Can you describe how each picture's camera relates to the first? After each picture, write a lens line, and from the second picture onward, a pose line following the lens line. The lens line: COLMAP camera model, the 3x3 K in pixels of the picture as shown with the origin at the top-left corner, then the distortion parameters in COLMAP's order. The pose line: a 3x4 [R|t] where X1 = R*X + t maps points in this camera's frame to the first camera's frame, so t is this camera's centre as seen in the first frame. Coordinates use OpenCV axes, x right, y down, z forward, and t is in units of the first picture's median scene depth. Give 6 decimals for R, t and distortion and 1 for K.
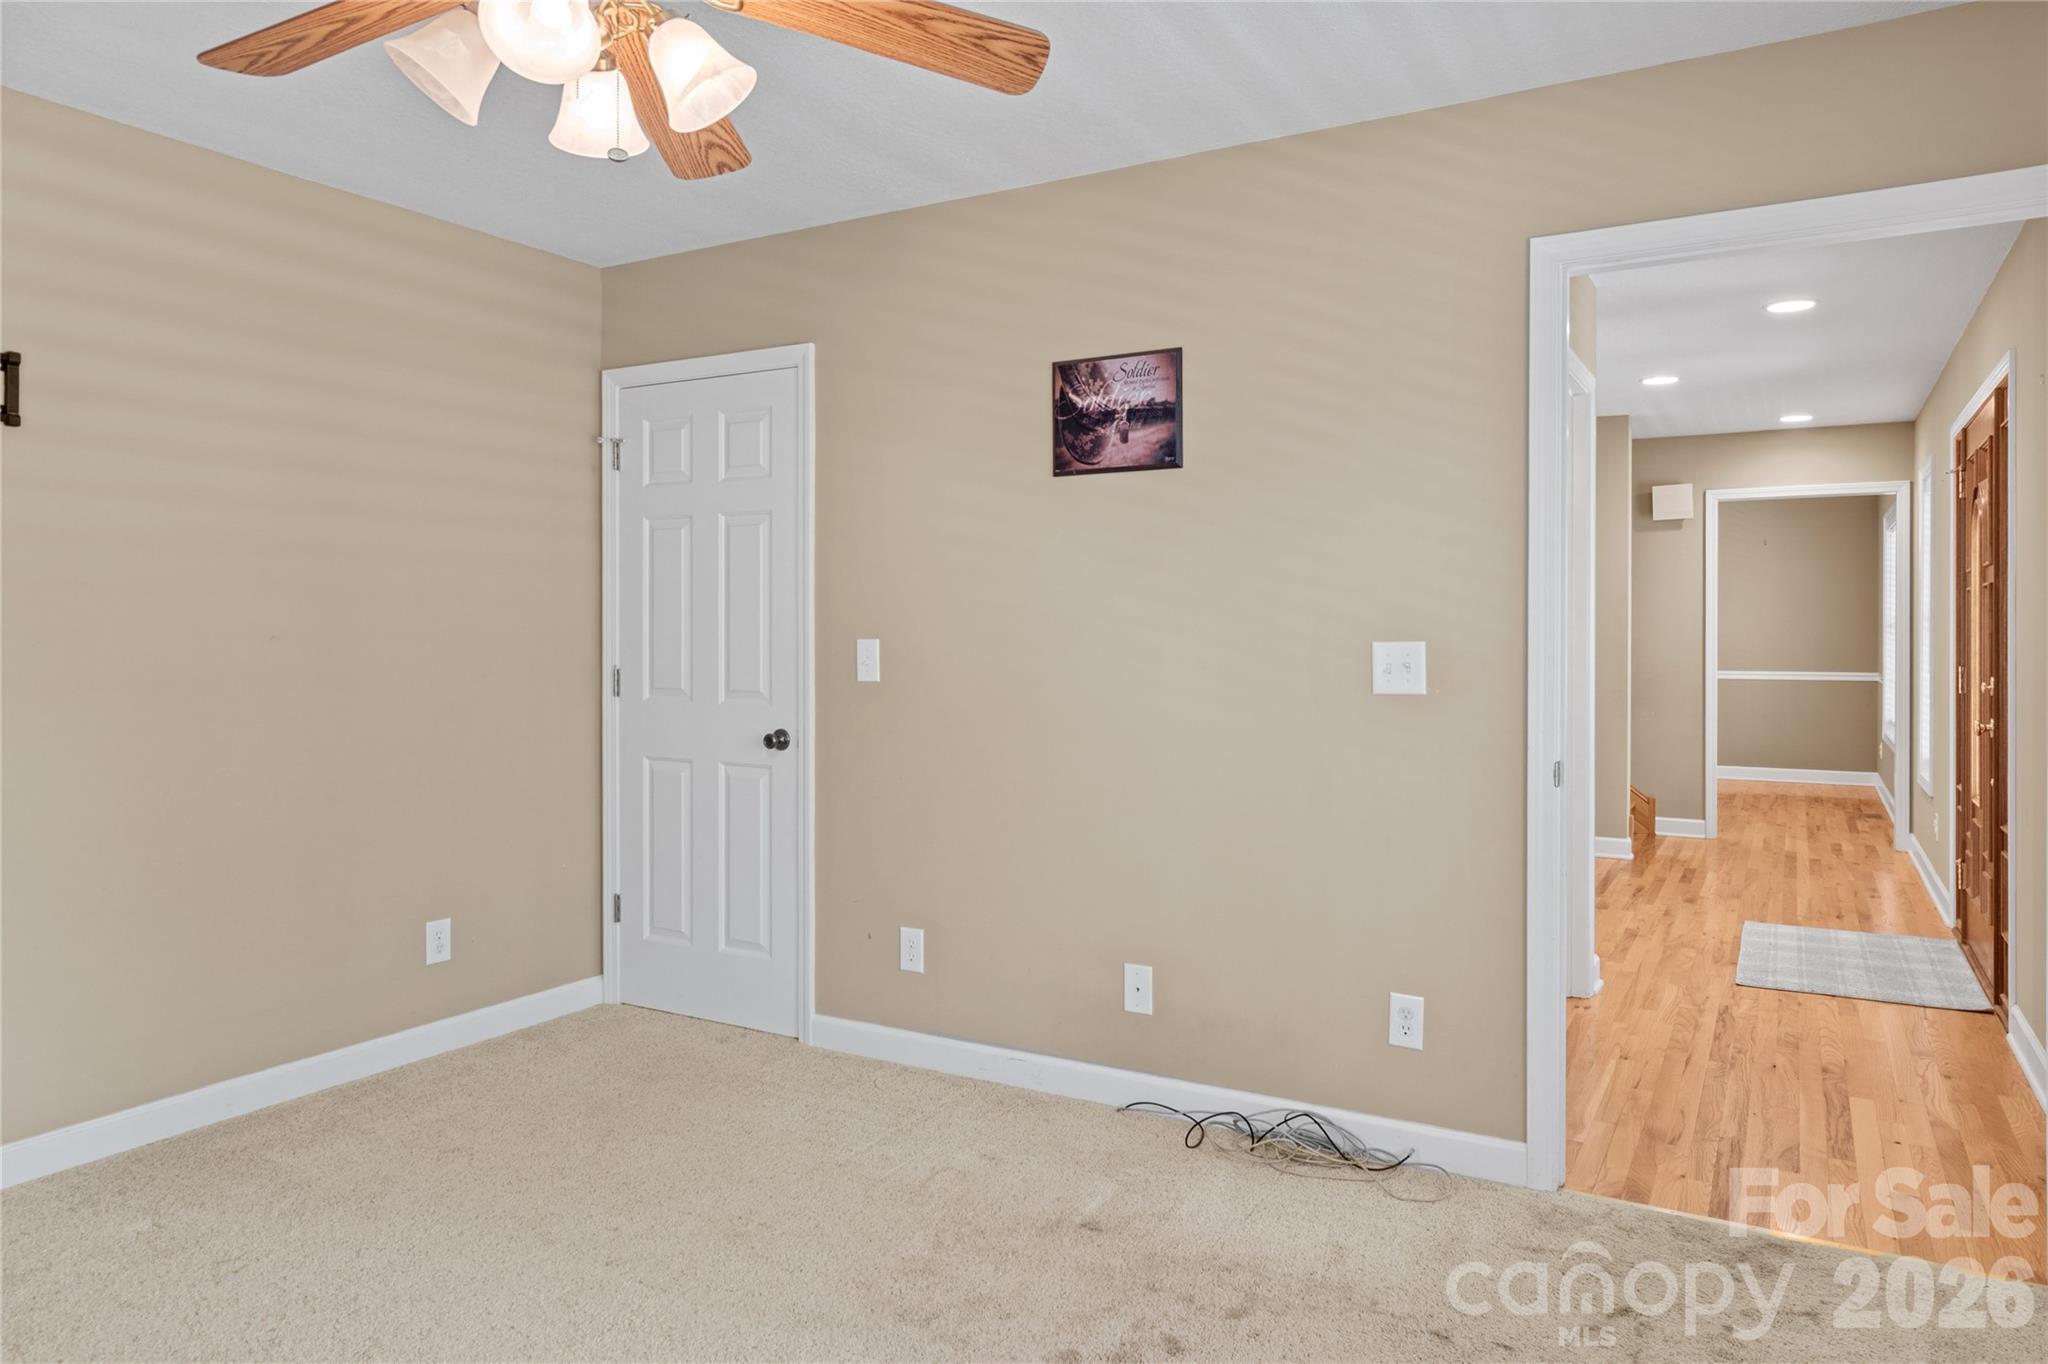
lens RADIAL K [[1316.4, 0, 1025.0], [0, 1316.4, 628.8], [0, 0, 1]] dist [0.003582, 0.000663]
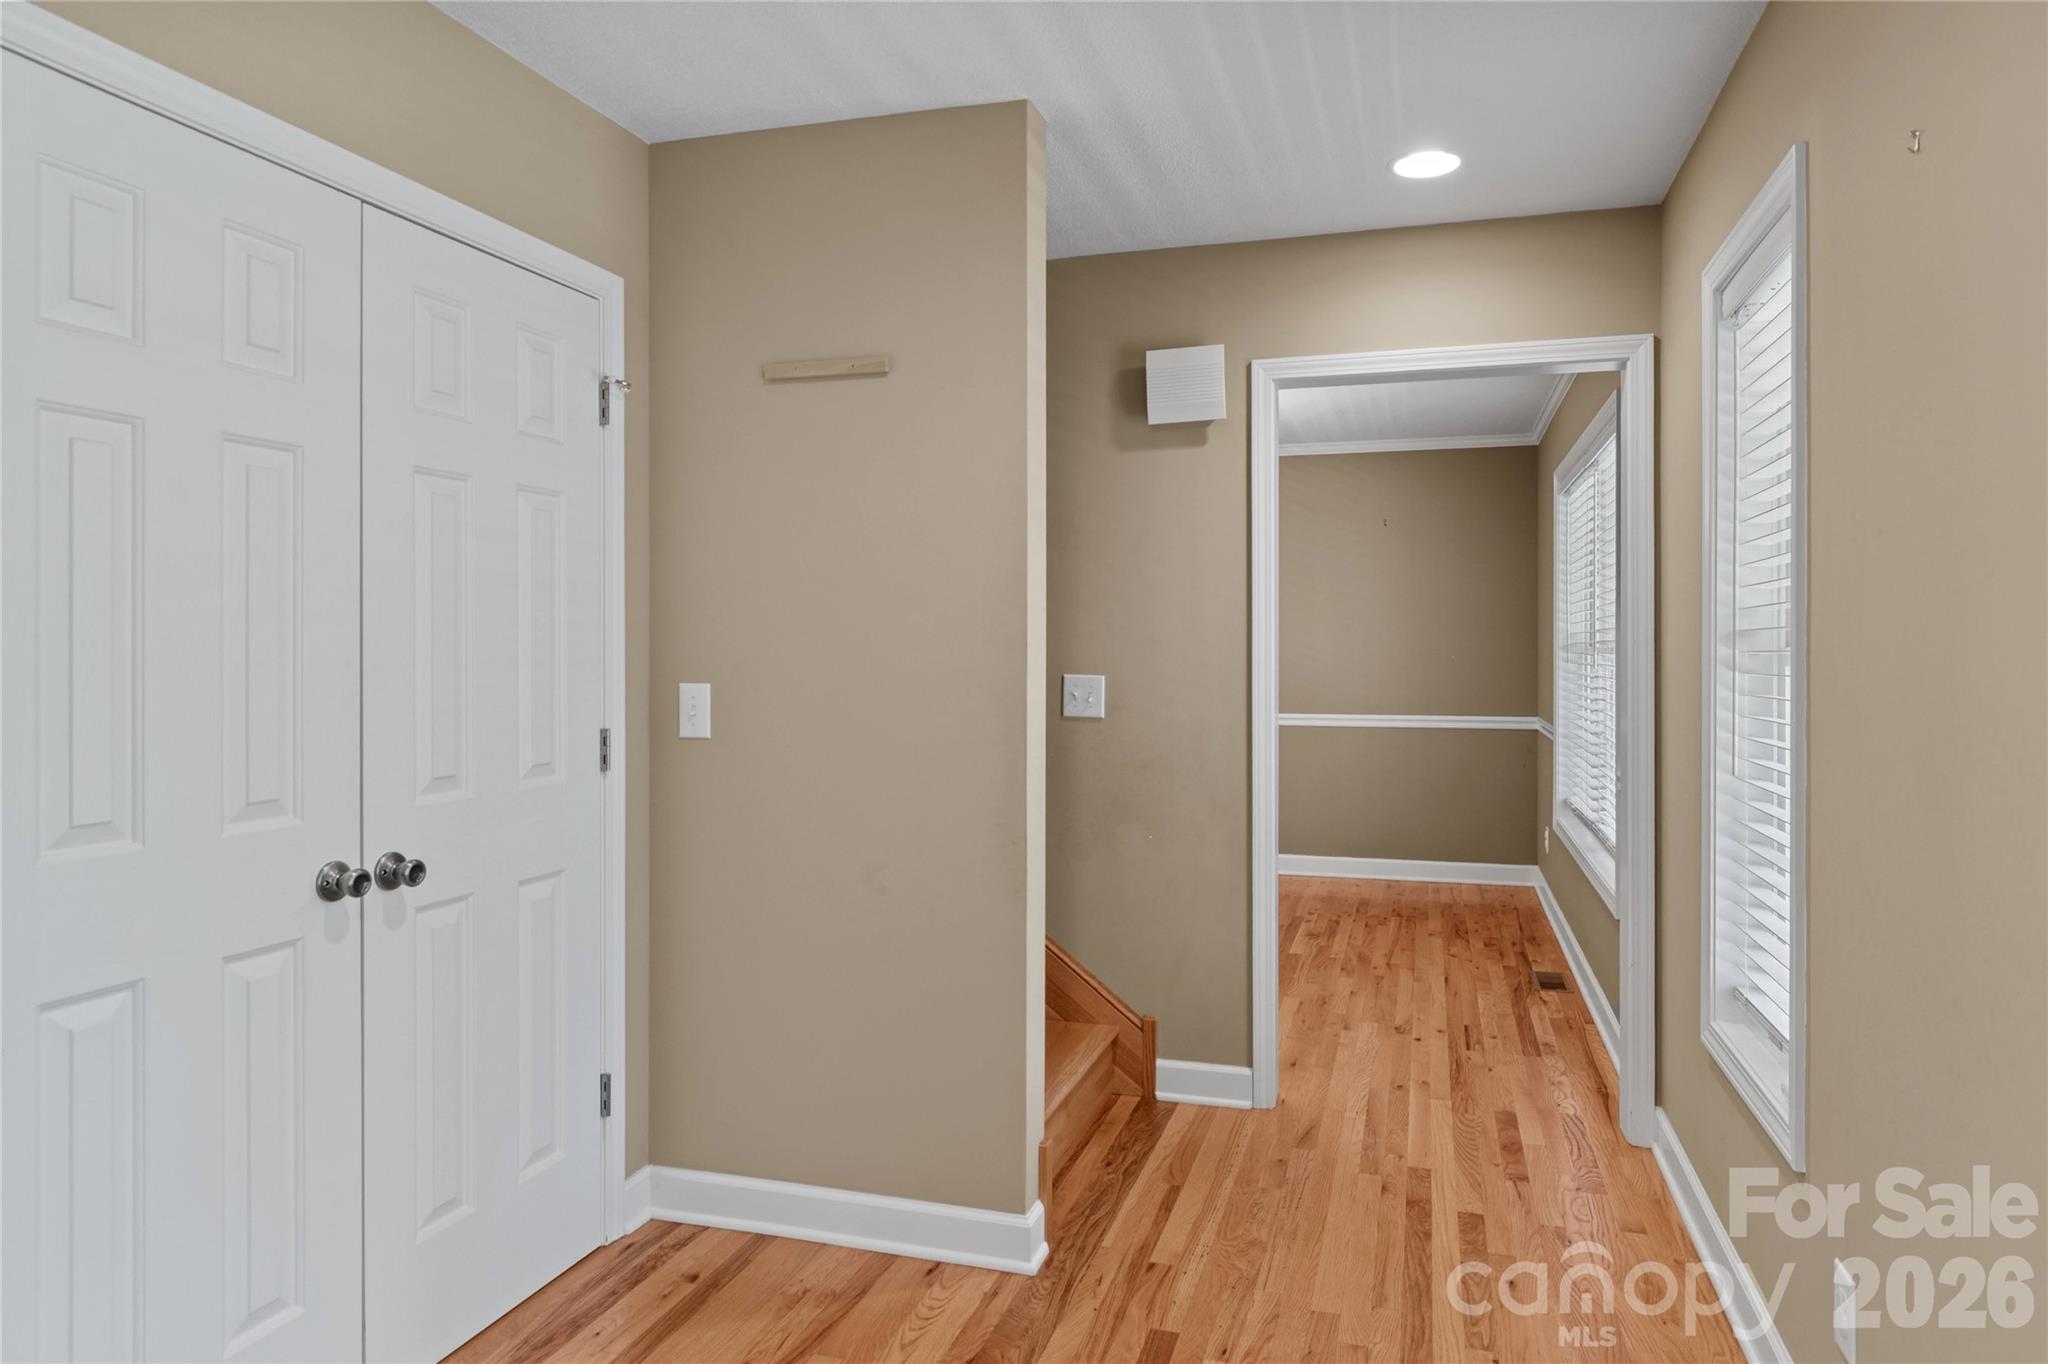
lens RADIAL K [[1174.6, 0, 1032.6], [0, 1174.6, 646.8], [0, 0, 1]] dist [-0.001287, -0.000095]
pose [[0.978818, -0.002129, 0.204723, 0.353357], [0.001872, 0.999997, 0.001450, -0.004667], [-0.204725, -0.001036, 0.978819, 0.606246]]
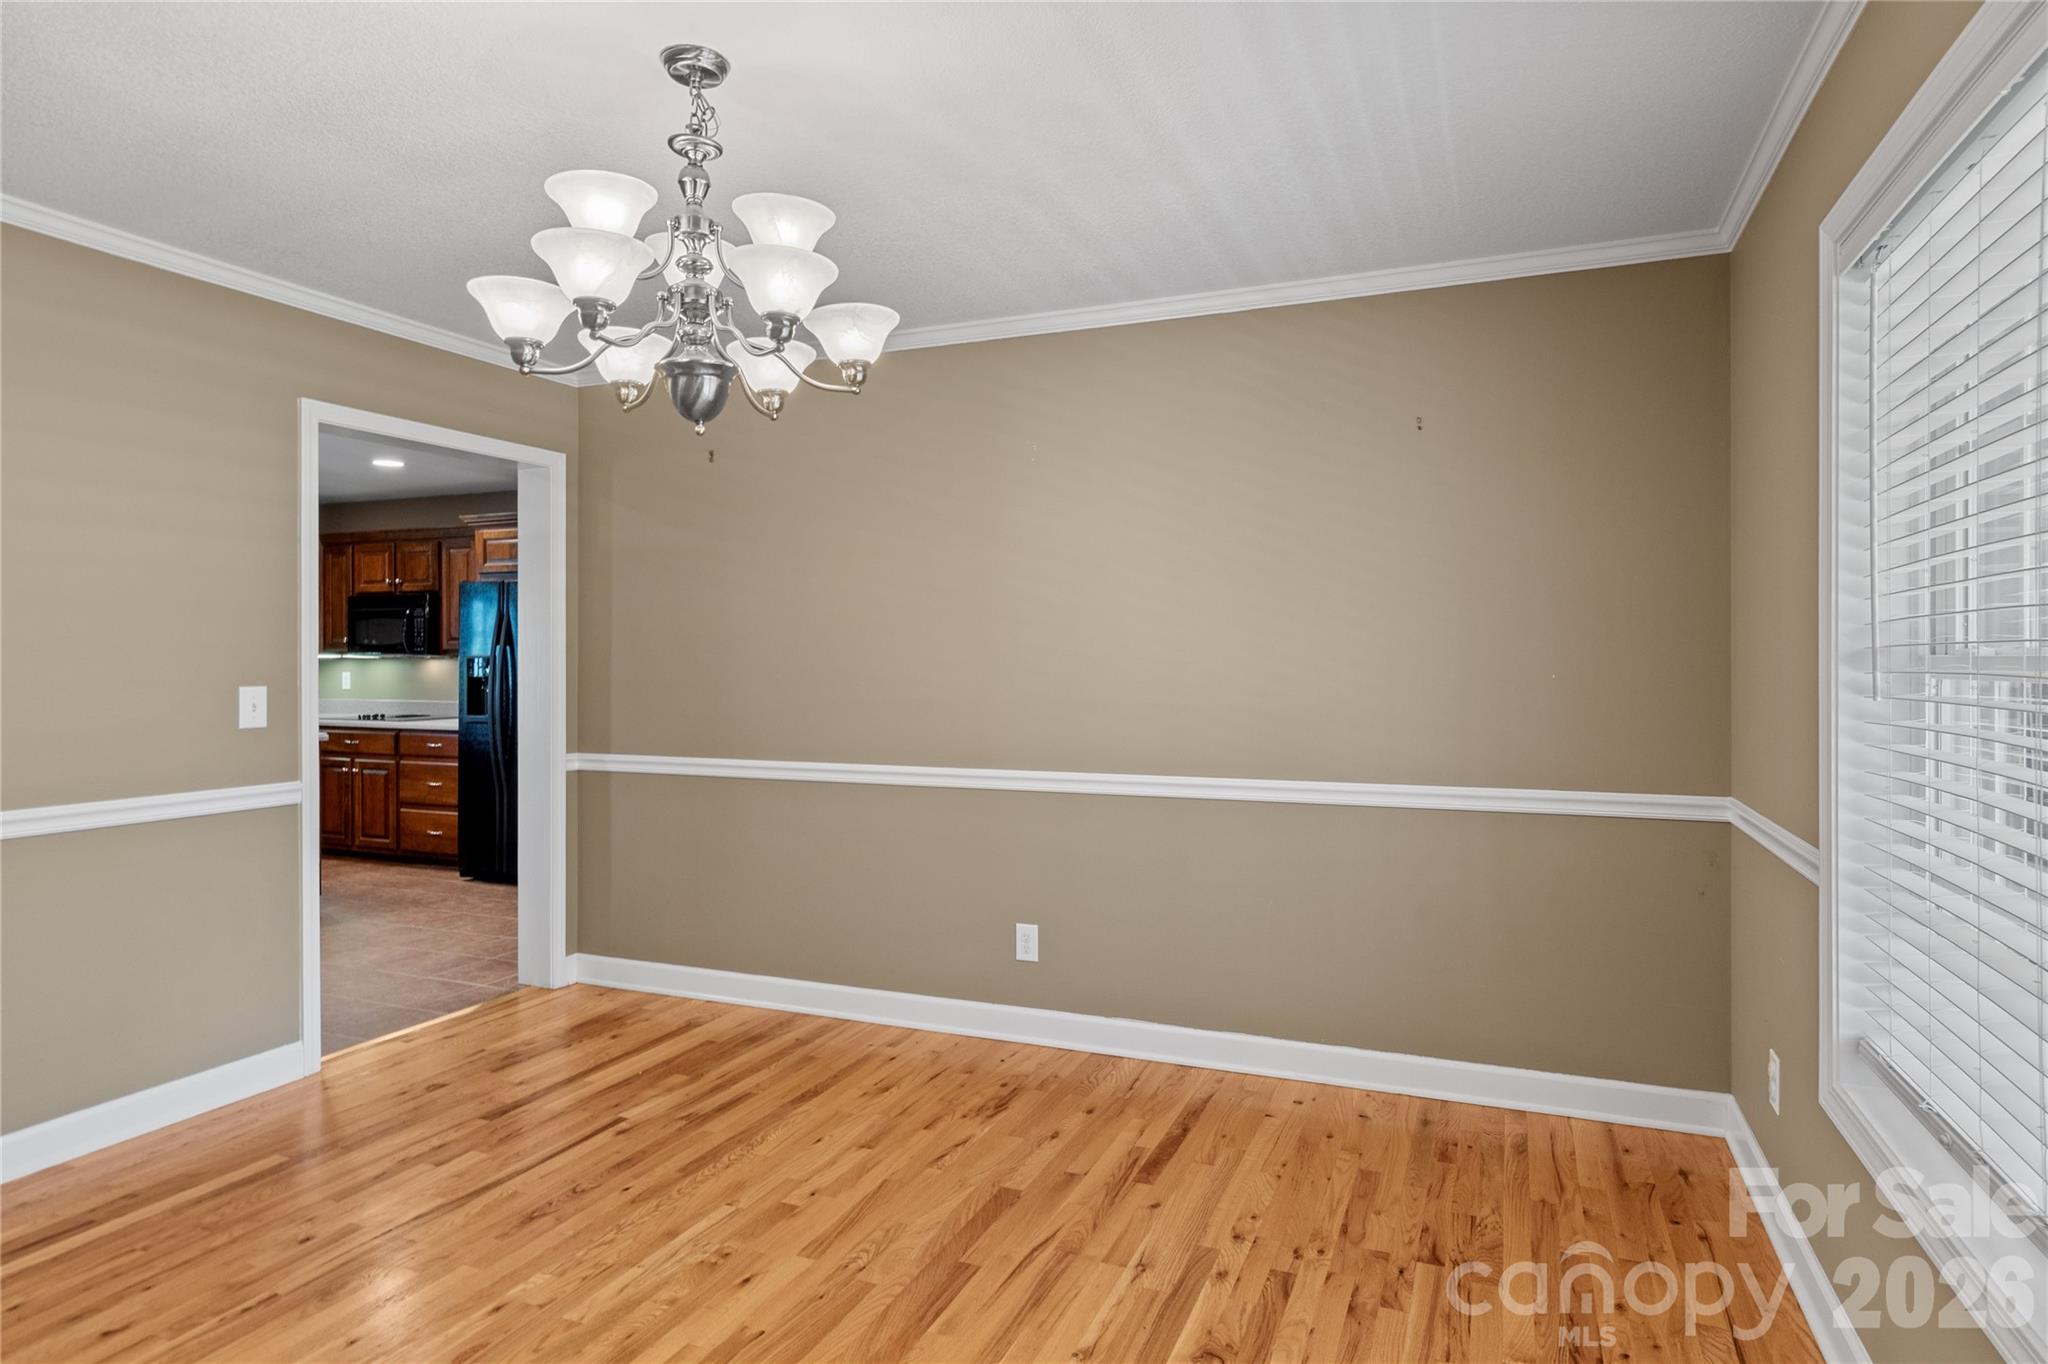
lens RADIAL K [[1090.0, 0, 1060.8], [0, 1090.0, 653.7], [0, 0, 1]] dist [0.000633, -0.001536]
pose [[0.988889, -0.005720, 0.148549, 0.567204], [0.005600, 0.999984, 0.001225, -0.004749], [-0.148553, -0.000380, 0.988904, 0.973087]]
